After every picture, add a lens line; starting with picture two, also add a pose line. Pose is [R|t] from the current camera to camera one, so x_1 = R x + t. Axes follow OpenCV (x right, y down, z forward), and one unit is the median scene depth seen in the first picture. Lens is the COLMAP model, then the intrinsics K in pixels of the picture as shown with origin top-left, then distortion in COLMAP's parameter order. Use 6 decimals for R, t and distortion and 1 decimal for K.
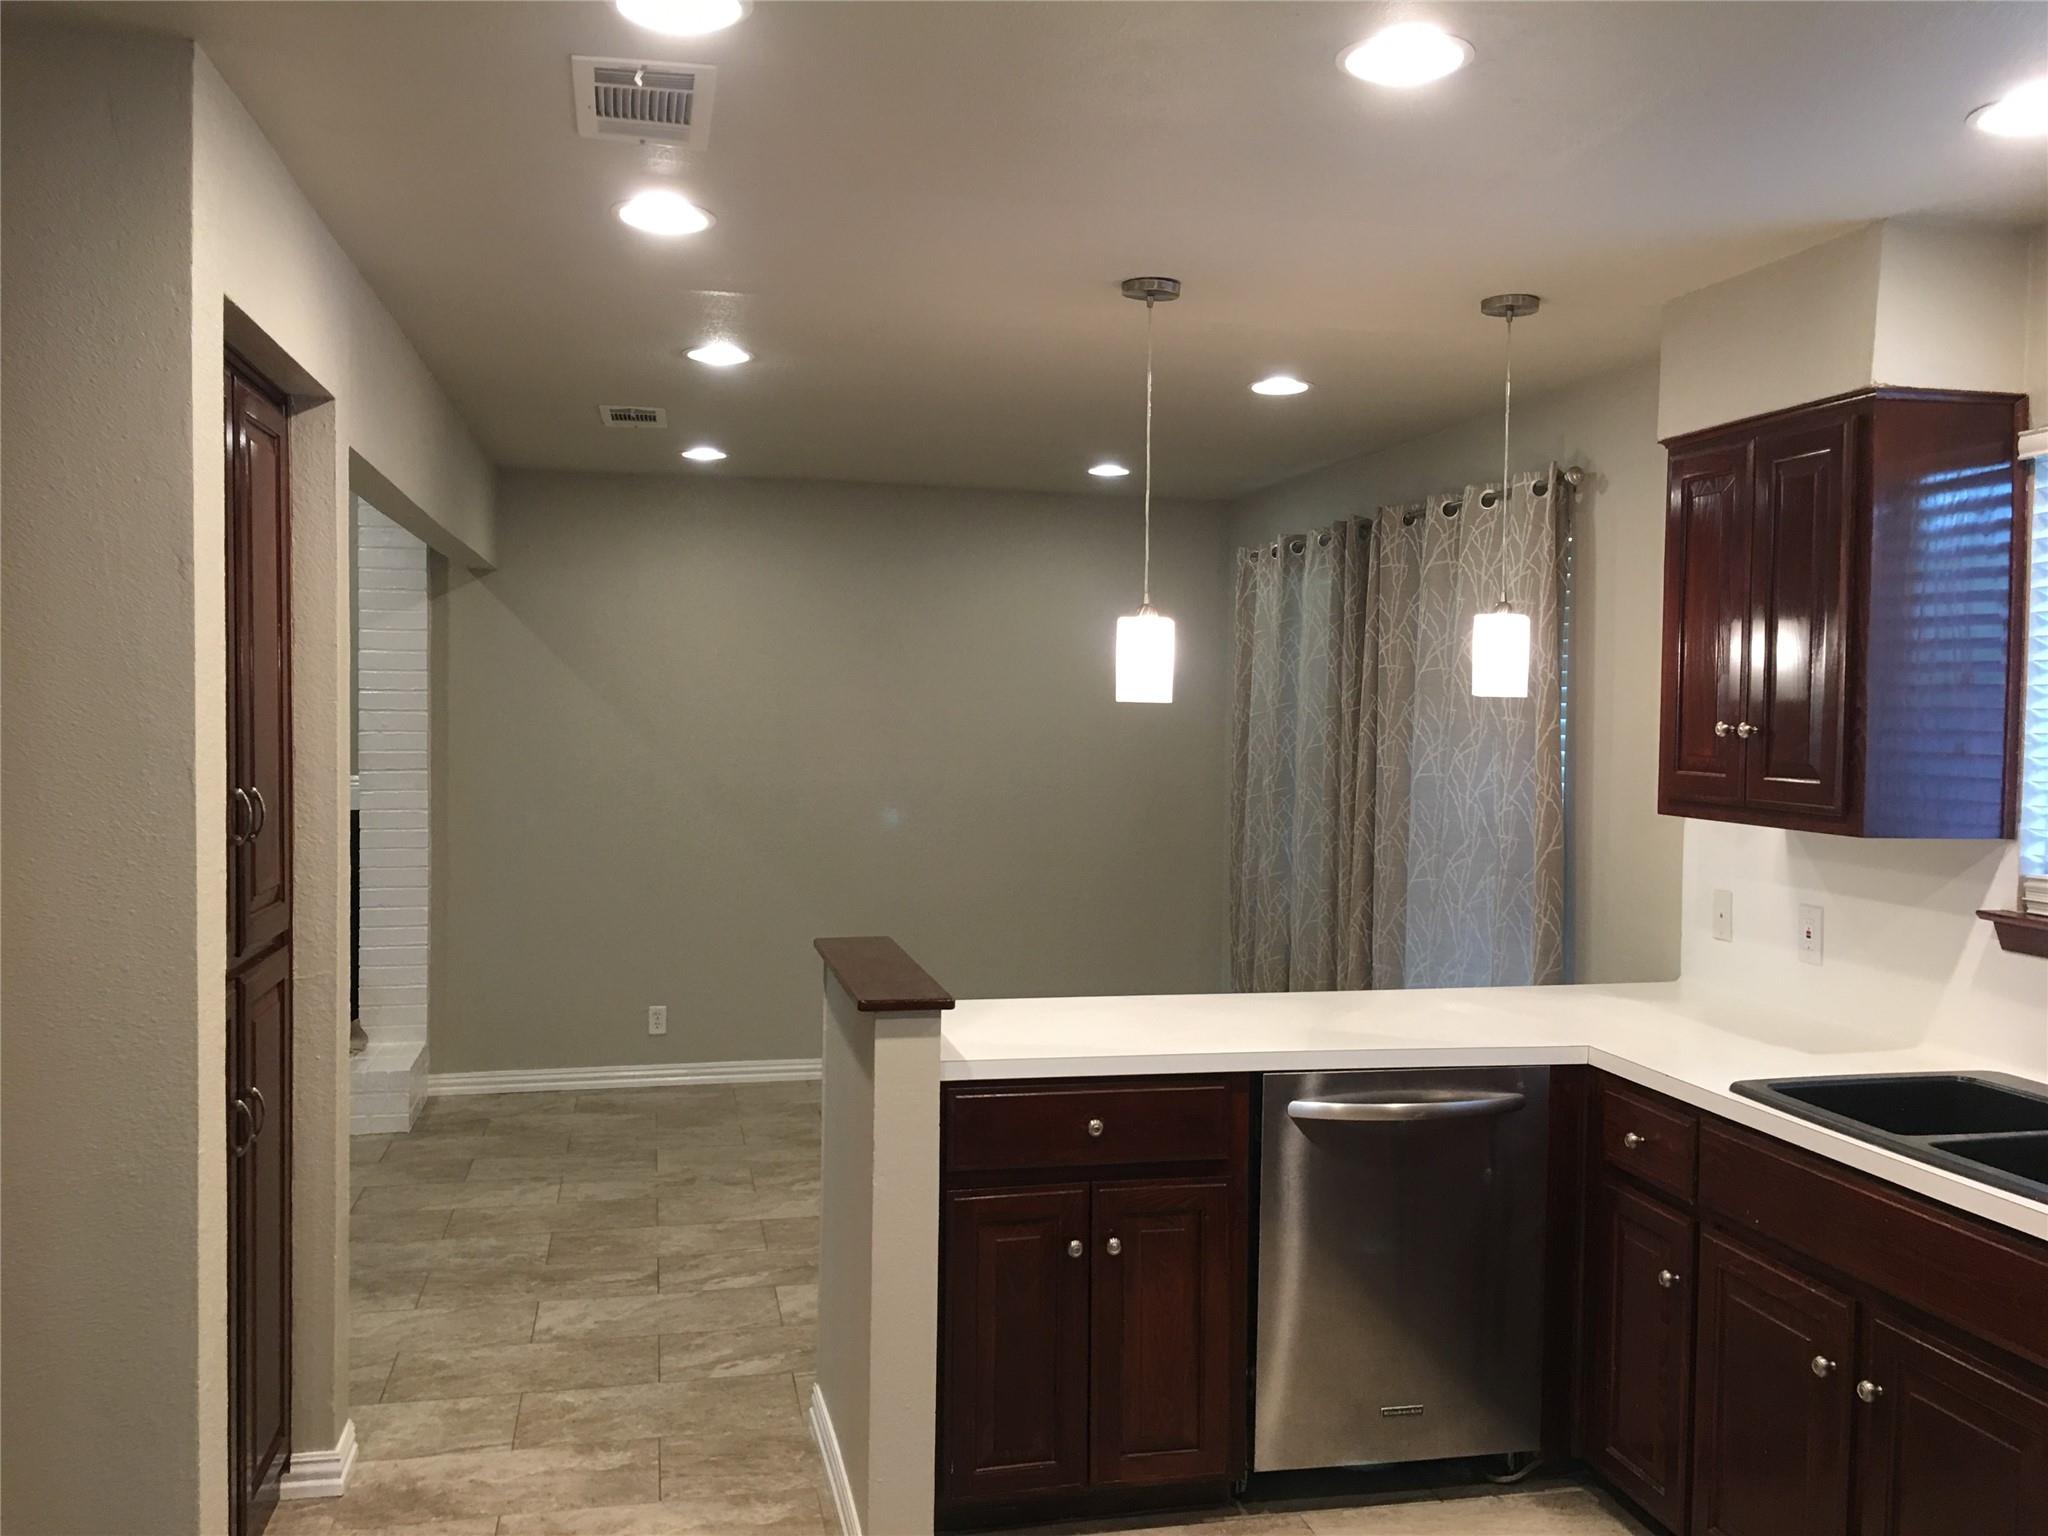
lens RADIAL K [[1769.8, 0, 1024.0], [0, 1769.8, 768.0], [0, 0, 1]] dist [0.063292, -0.017795]
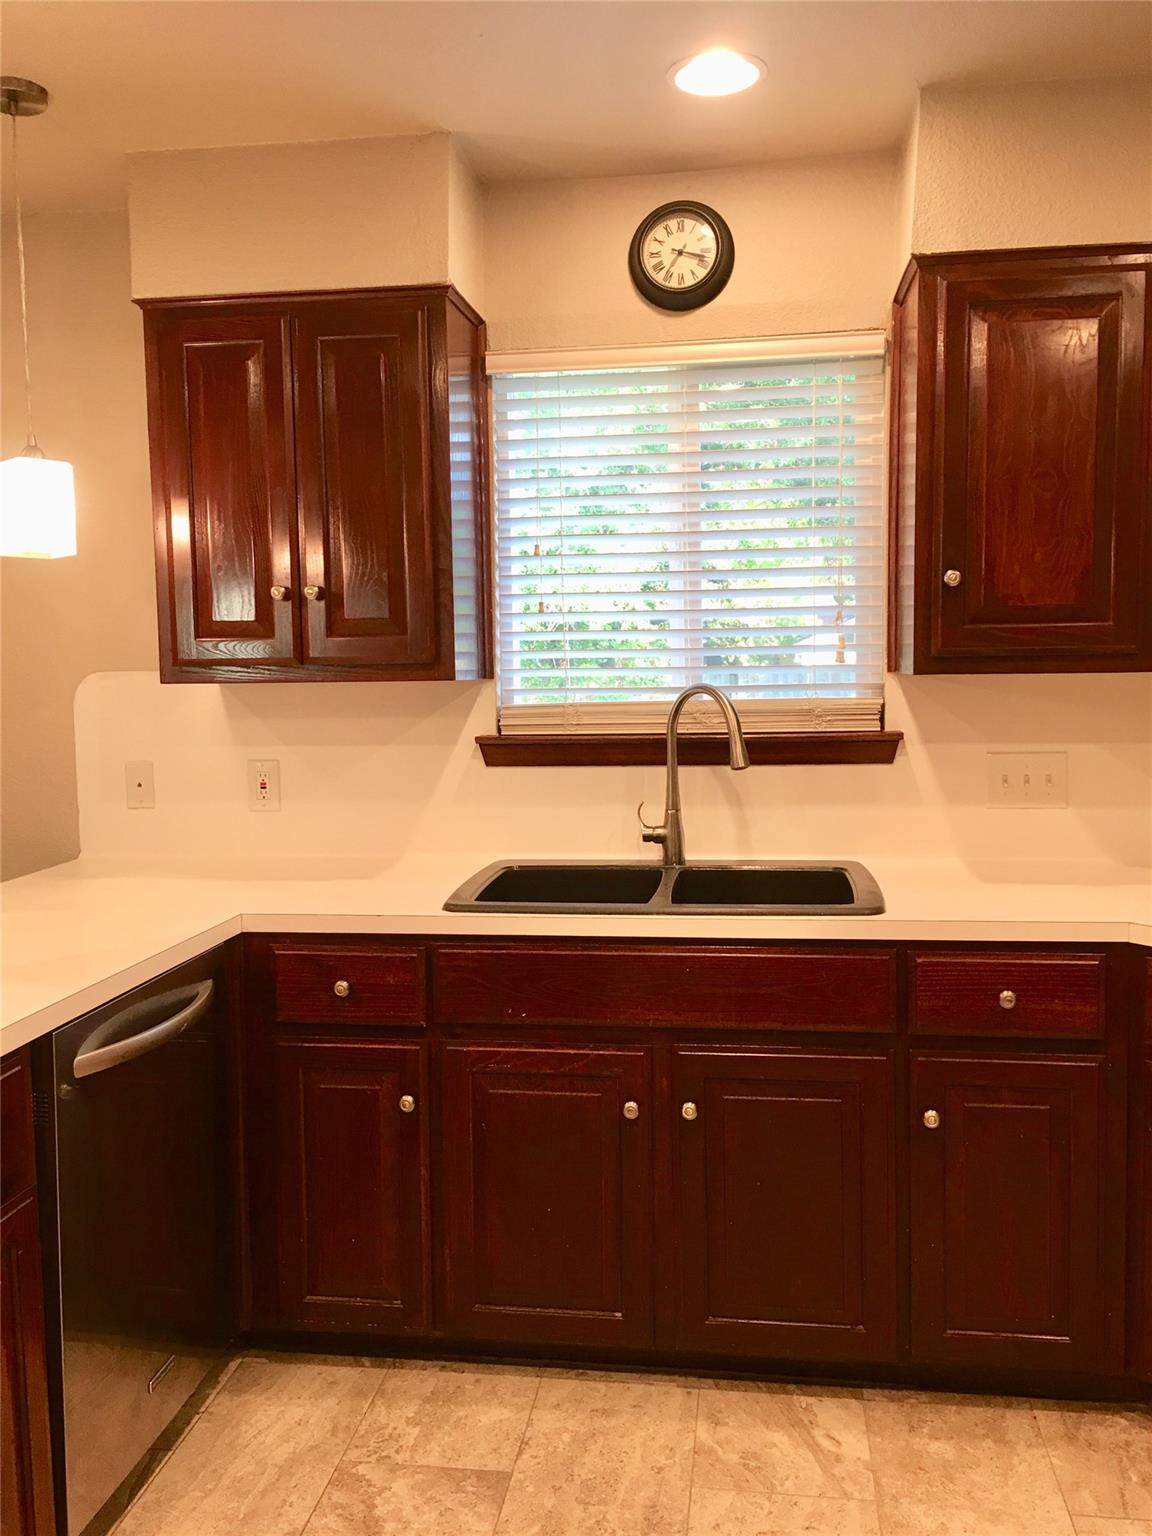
lens RADIAL K [[1327.3, 0, 576.0], [0, 1327.3, 768.0], [0, 0, 1]] dist [0.063292, -0.017795]
pose [[0.343732, -0.104958, 0.933184, -0.296271], [0.057024, 0.994233, 0.090820, 0.018917], [-0.937335, 0.021996, 0.347735, 0.574657]]
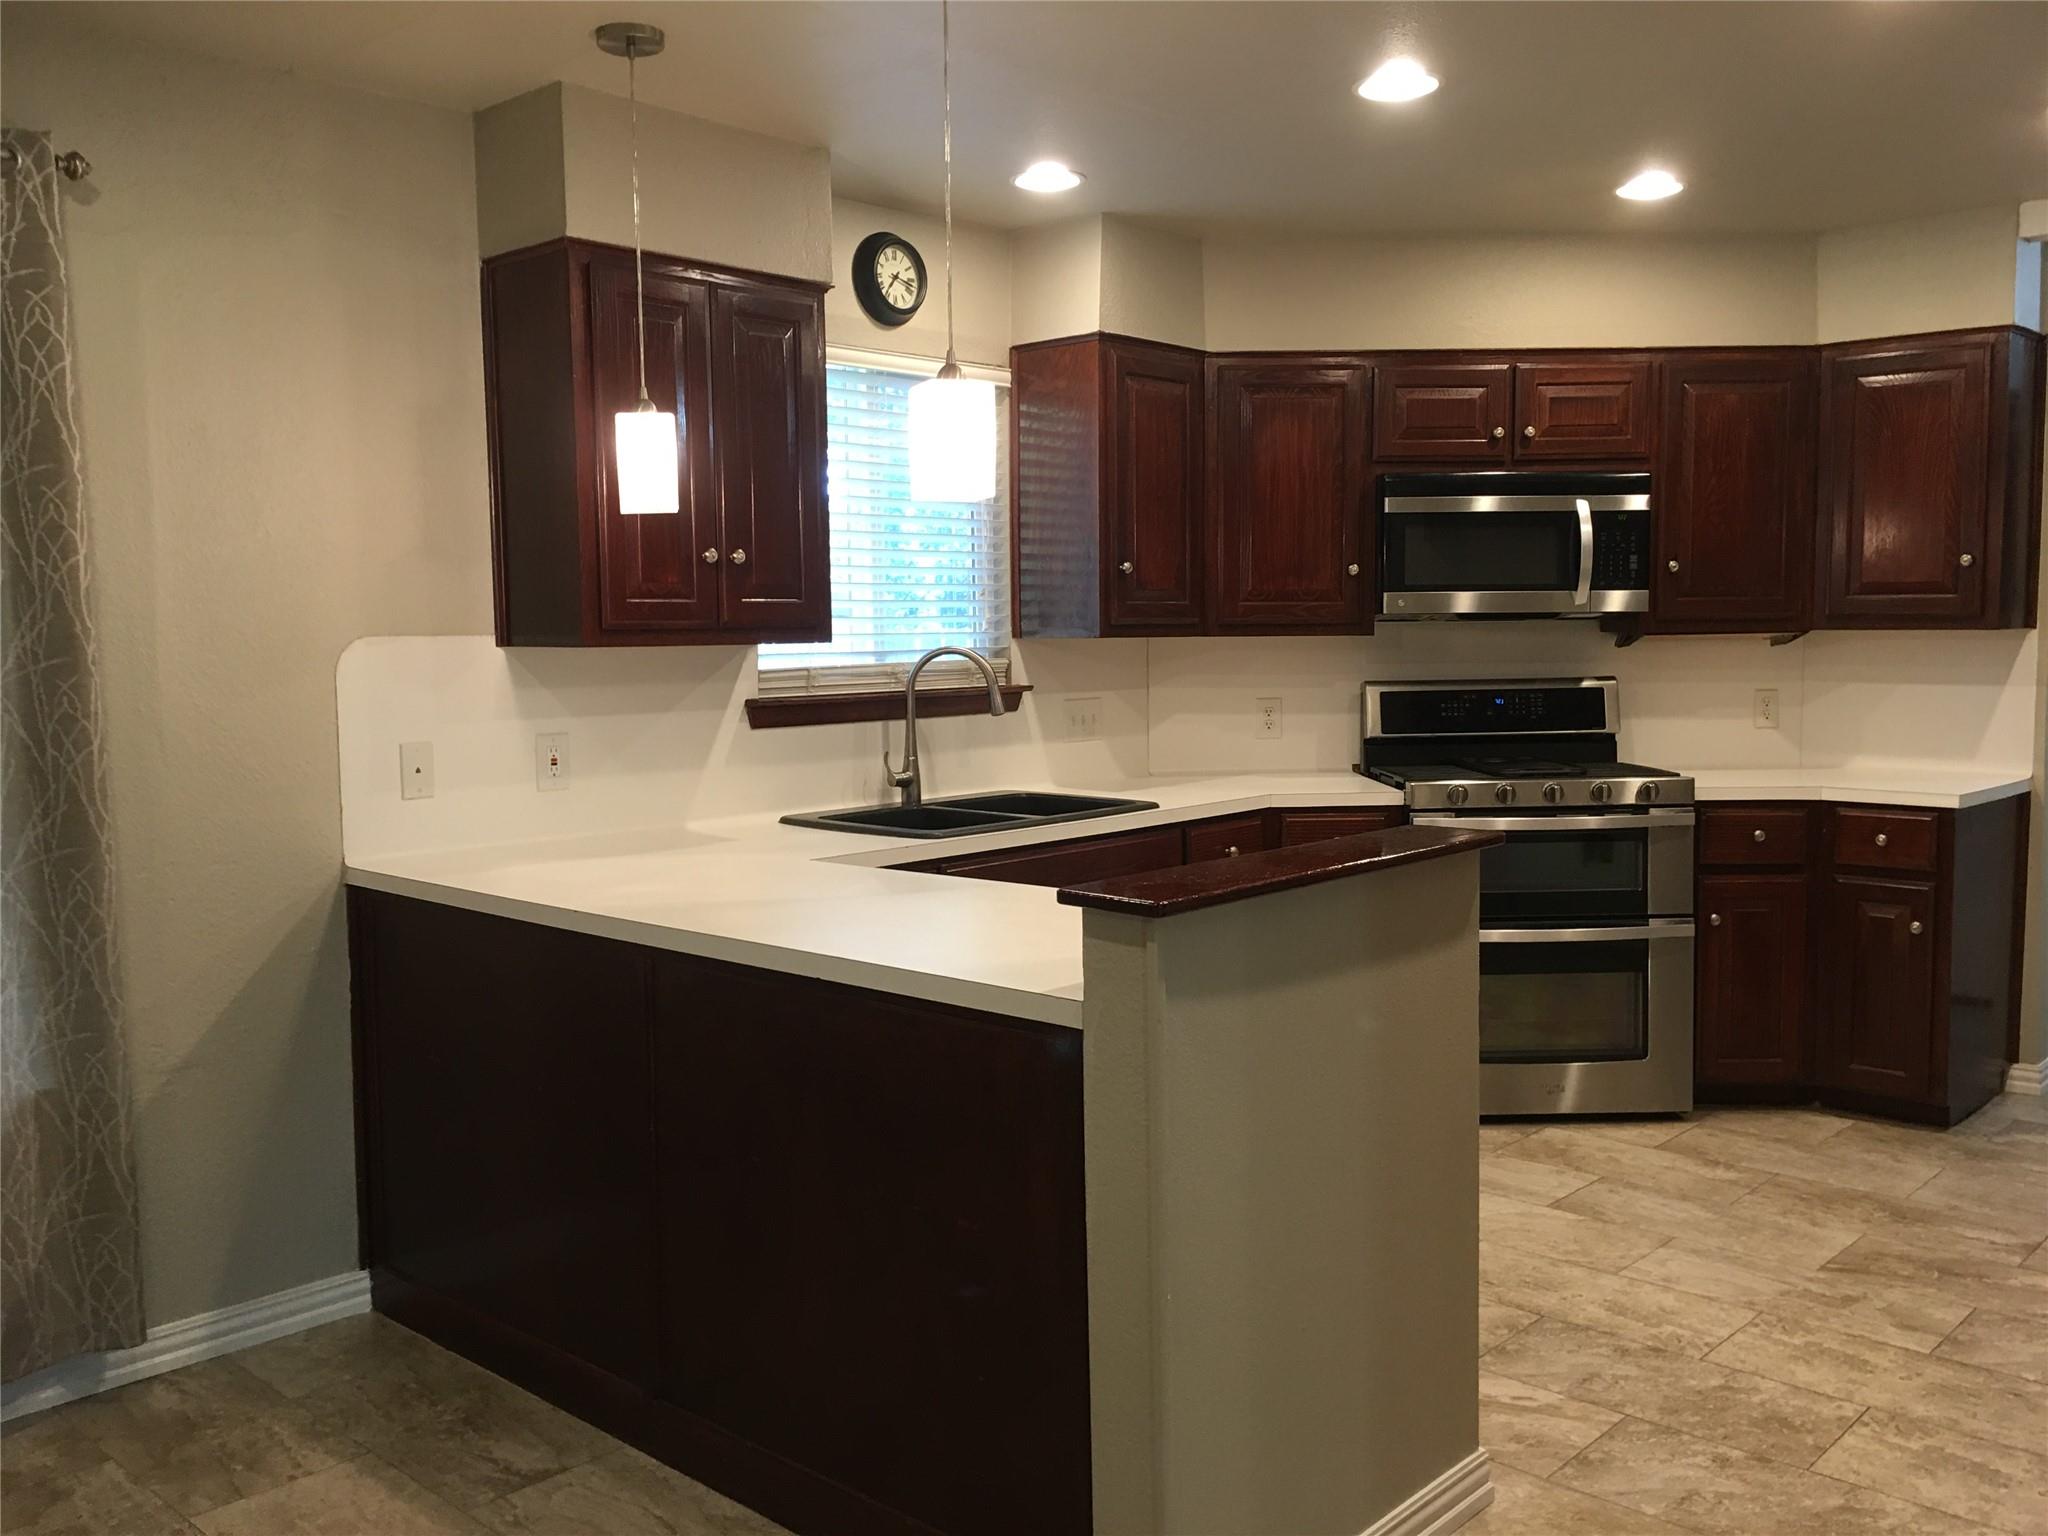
lens RADIAL K [[1769.8, 0, 1024.0], [0, 1769.8, 768.0], [0, 0, 1]] dist [0.063292, -0.017795]
pose [[-0.581838, -0.073189, 0.810005, -0.586691], [0.033357, 0.992957, 0.113680, -0.010662], [-0.812620, 0.093163, -0.575299, 1.490398]]
